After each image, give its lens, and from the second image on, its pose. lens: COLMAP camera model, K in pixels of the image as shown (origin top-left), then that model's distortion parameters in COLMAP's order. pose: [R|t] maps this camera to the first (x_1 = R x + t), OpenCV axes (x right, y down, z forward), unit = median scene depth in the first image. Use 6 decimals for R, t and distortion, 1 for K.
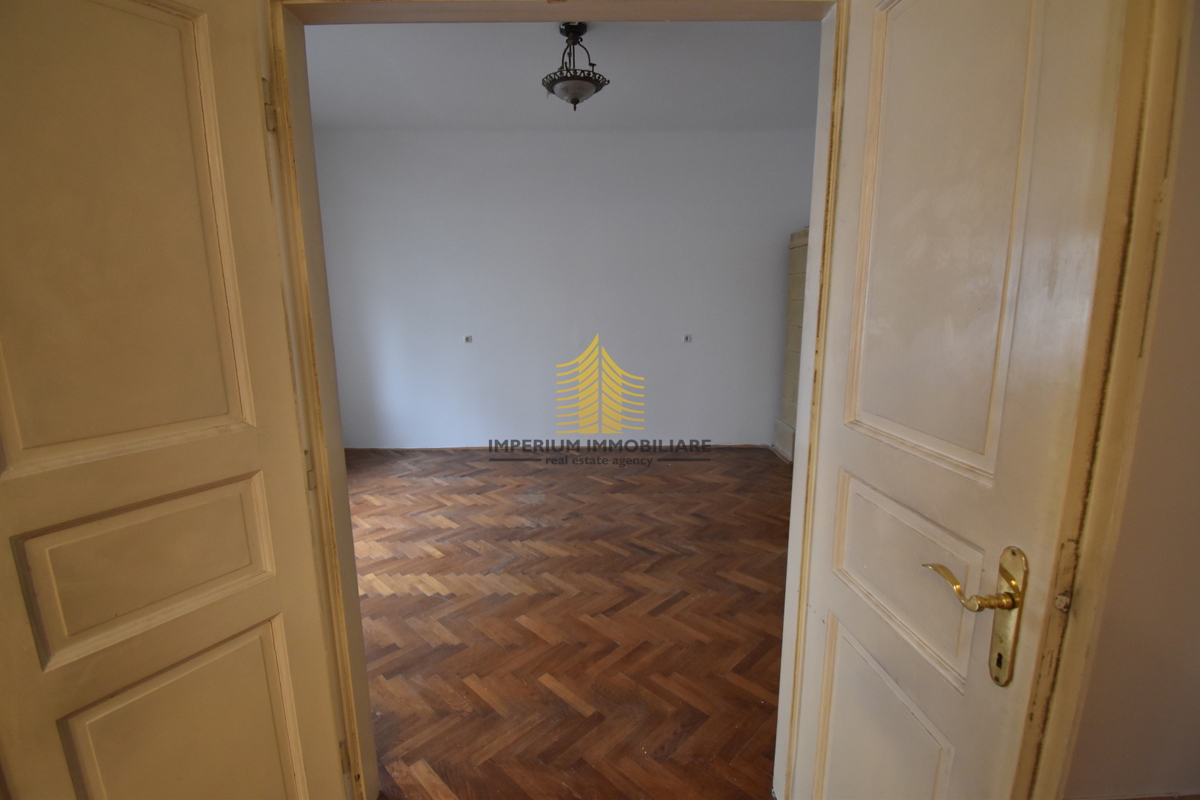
lens RADIAL K [[545.9, 0, 596.4], [0, 545.9, 392.9], [0, 0, 1]] dist [-0.002706, -0.001079]
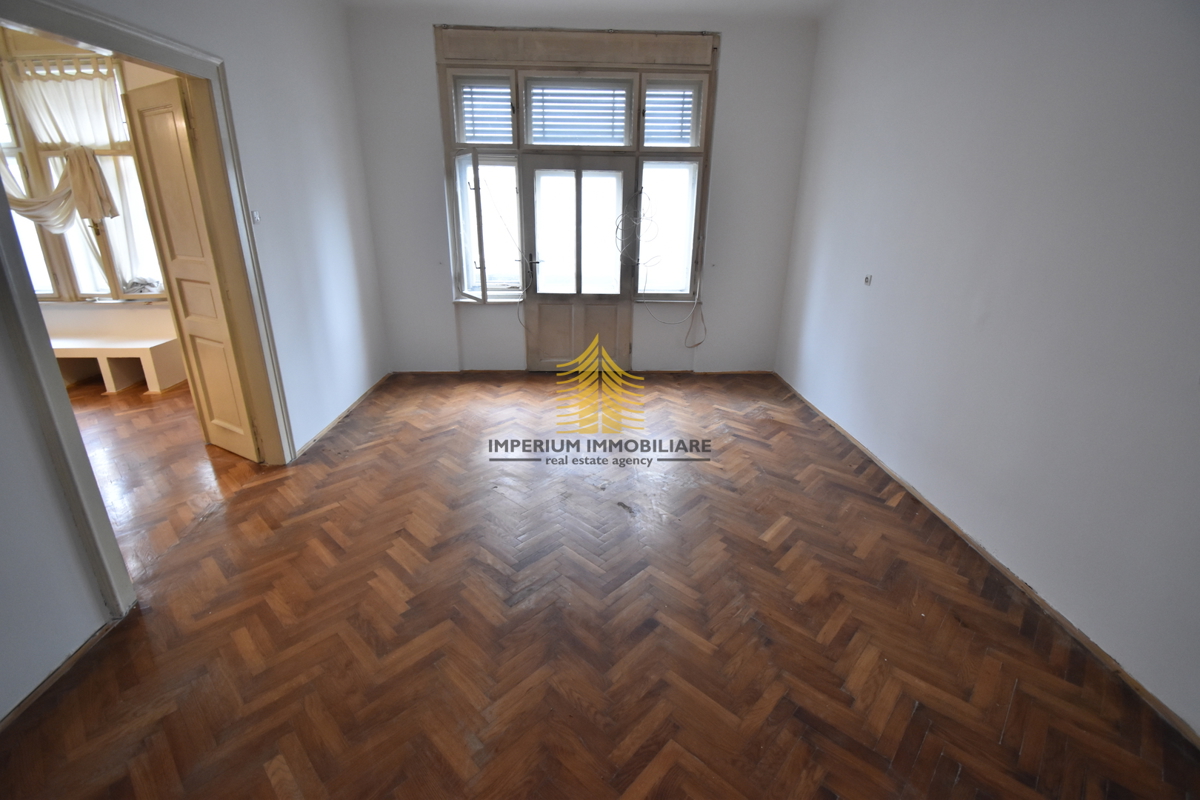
lens RADIAL K [[545.9, 0, 595.2], [0, 545.9, 389.7], [0, 0, 1]] dist [-0.002706, -0.001079]
pose [[0.011549, 0.327521, -0.944773, 0.525395], [-0.195138, 0.927408, 0.319116, -0.139276], [0.980708, 0.180676, 0.074622, 0.714214]]
